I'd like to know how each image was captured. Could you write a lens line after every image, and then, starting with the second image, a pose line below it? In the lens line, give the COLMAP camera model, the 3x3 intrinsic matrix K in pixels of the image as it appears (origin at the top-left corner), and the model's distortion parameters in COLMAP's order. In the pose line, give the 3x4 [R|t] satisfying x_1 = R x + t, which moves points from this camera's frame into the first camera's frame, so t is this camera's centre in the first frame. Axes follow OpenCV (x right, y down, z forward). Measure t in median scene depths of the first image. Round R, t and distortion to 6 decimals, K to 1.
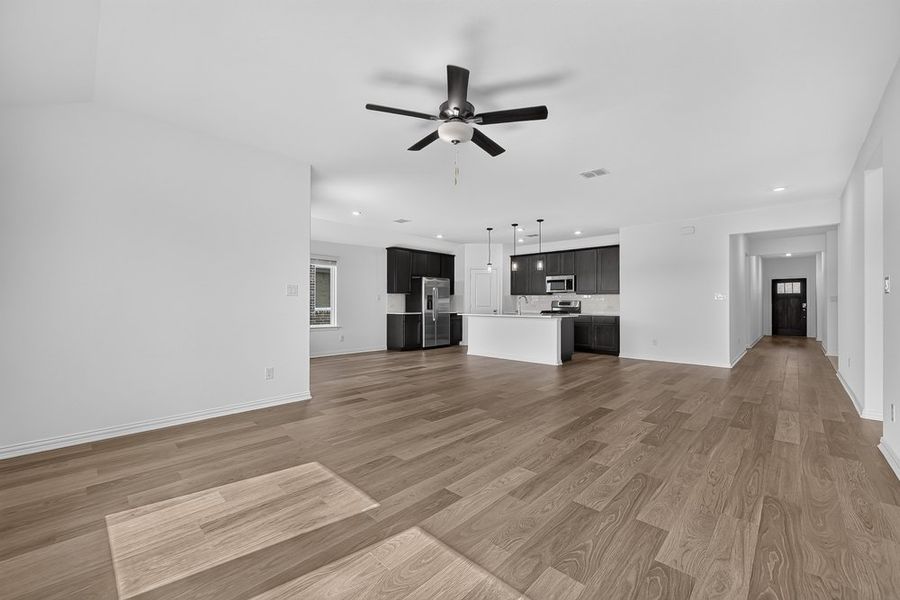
lens RADIAL K [[358.0, 0, 450.5], [0, 358.0, 298.9], [0, 0, 1]] dist [0.007449, -0.000735]
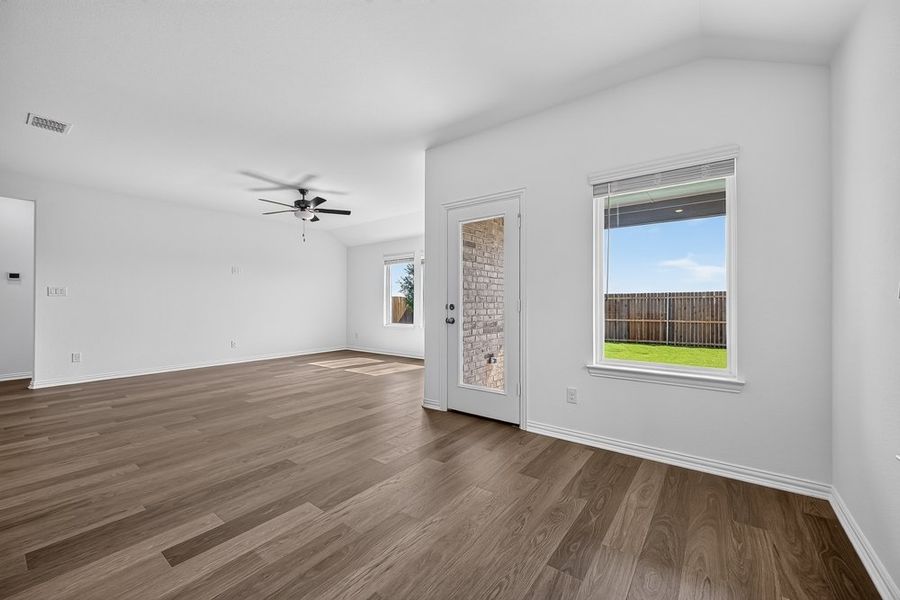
lens RADIAL K [[358.0, 0, 451.6], [0, 358.0, 302.2], [0, 0, 1]] dist [0.007449, -0.000735]
pose [[-0.993354, -0.004590, -0.115011, -0.517127], [-0.002775, 0.999869, -0.015934, 0.036080], [0.115069, -0.015509, -0.993236, 2.814632]]
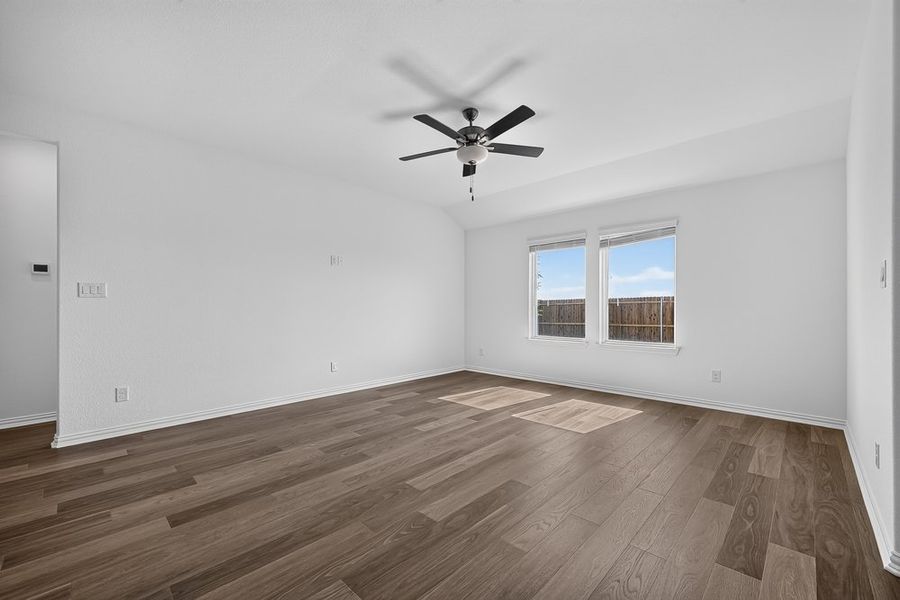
lens RADIAL K [[370.4, 0, 454.9], [0, 370.4, 306.7], [0, 0, 1]] dist [0.001267, 0.000909]
pose [[-0.999999, -0.000191, -0.001629, 0.065977], [-0.000167, 0.999895, -0.014488, 0.028279], [0.001632, -0.014487, -0.999894, 2.010090]]
